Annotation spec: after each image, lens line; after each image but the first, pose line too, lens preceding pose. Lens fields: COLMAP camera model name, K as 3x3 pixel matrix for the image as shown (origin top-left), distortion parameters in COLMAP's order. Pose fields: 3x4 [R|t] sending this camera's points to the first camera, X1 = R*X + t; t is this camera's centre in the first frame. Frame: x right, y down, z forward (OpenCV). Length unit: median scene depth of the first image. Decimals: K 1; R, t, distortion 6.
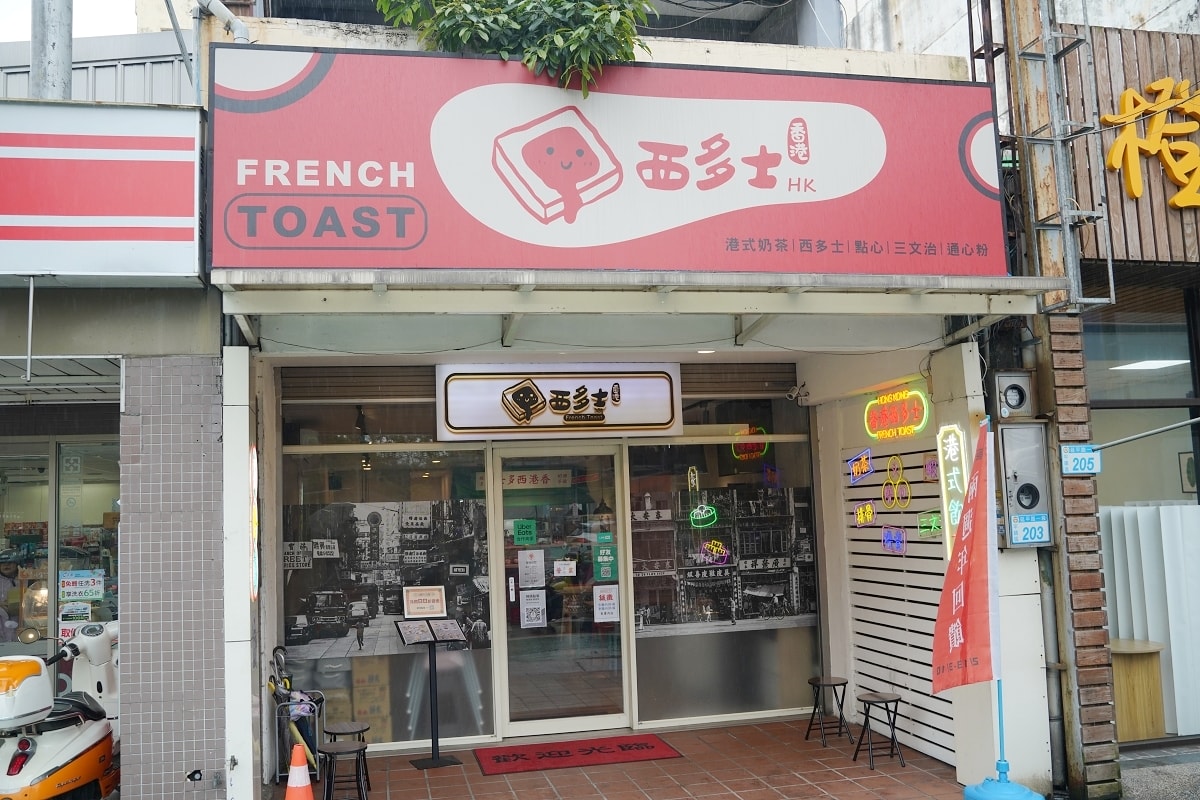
lens RADIAL K [[1039.5, 0, 600.0], [0, 1039.5, 400.0], [0, 0, 1]] dist [-0.094334, 0.082734]
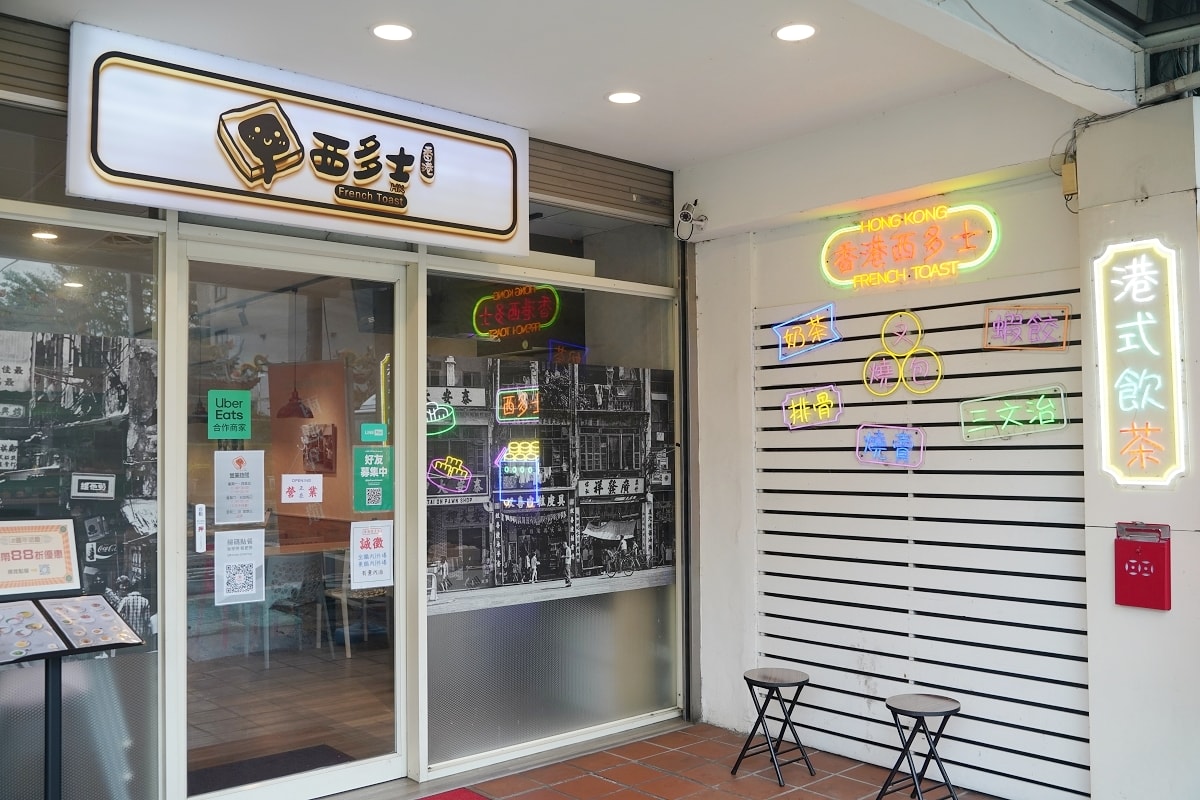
lens RADIAL K [[1039.5, 0, 600.0], [0, 1039.5, 400.0], [0, 0, 1]] dist [-0.094334, 0.082734]
pose [[0.876401, 0.053084, 0.478648, -0.154931], [-0.076627, 0.996615, 0.029775, 0.093155], [-0.475447, -0.062772, 0.877502, 0.486291]]
